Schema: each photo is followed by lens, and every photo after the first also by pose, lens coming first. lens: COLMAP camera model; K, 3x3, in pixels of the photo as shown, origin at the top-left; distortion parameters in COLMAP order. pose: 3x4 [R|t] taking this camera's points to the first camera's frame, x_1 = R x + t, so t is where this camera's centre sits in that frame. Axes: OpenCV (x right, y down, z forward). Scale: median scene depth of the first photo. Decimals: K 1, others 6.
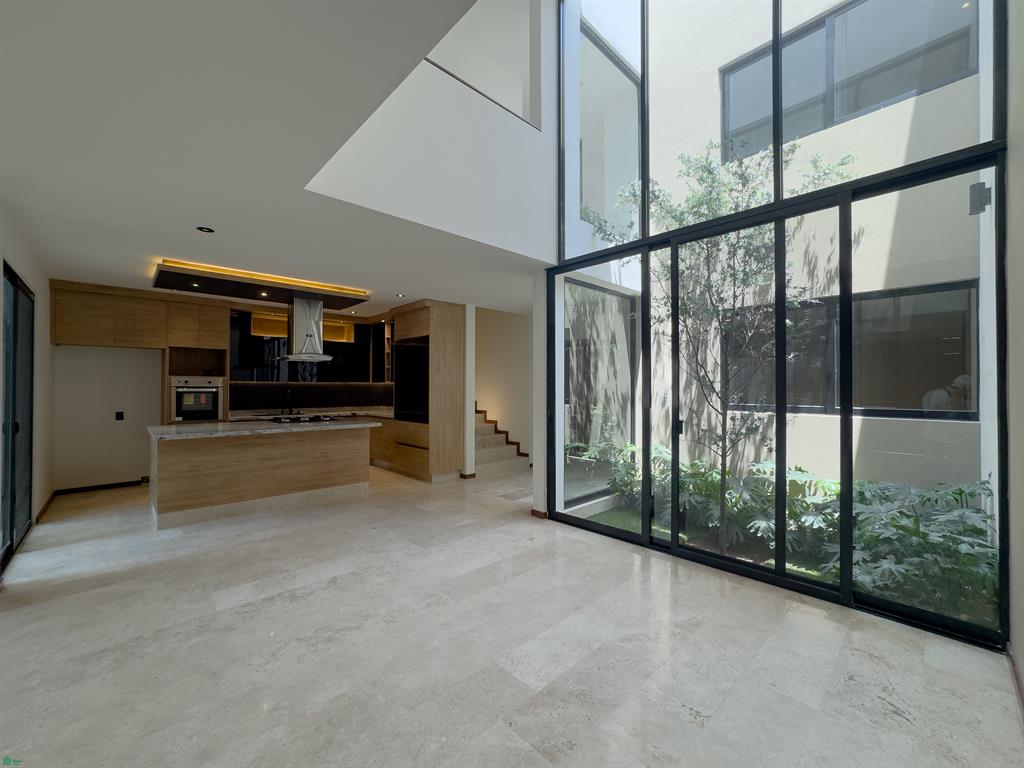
lens RADIAL K [[424.7, 0, 509.1], [0, 424.7, 378.7], [0, 0, 1]] dist [0.000566, 0.000632]
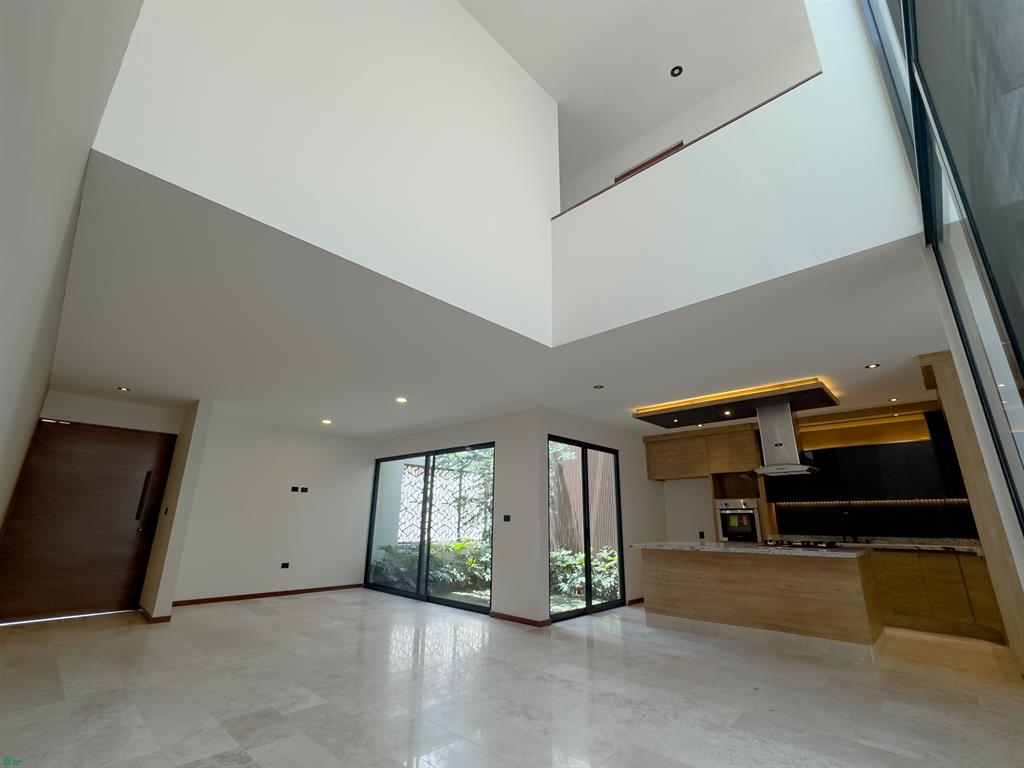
lens RADIAL K [[443.2, 0, 512.0], [0, 443.2, 384.0], [0, 0, 1]] dist [0.001202, 0.000851]
pose [[0.069746, -0.294630, -0.953063, 0.439069], [0.017648, 0.955604, -0.294125, 0.041239], [0.997409, 0.003695, 0.071849, 0.382231]]
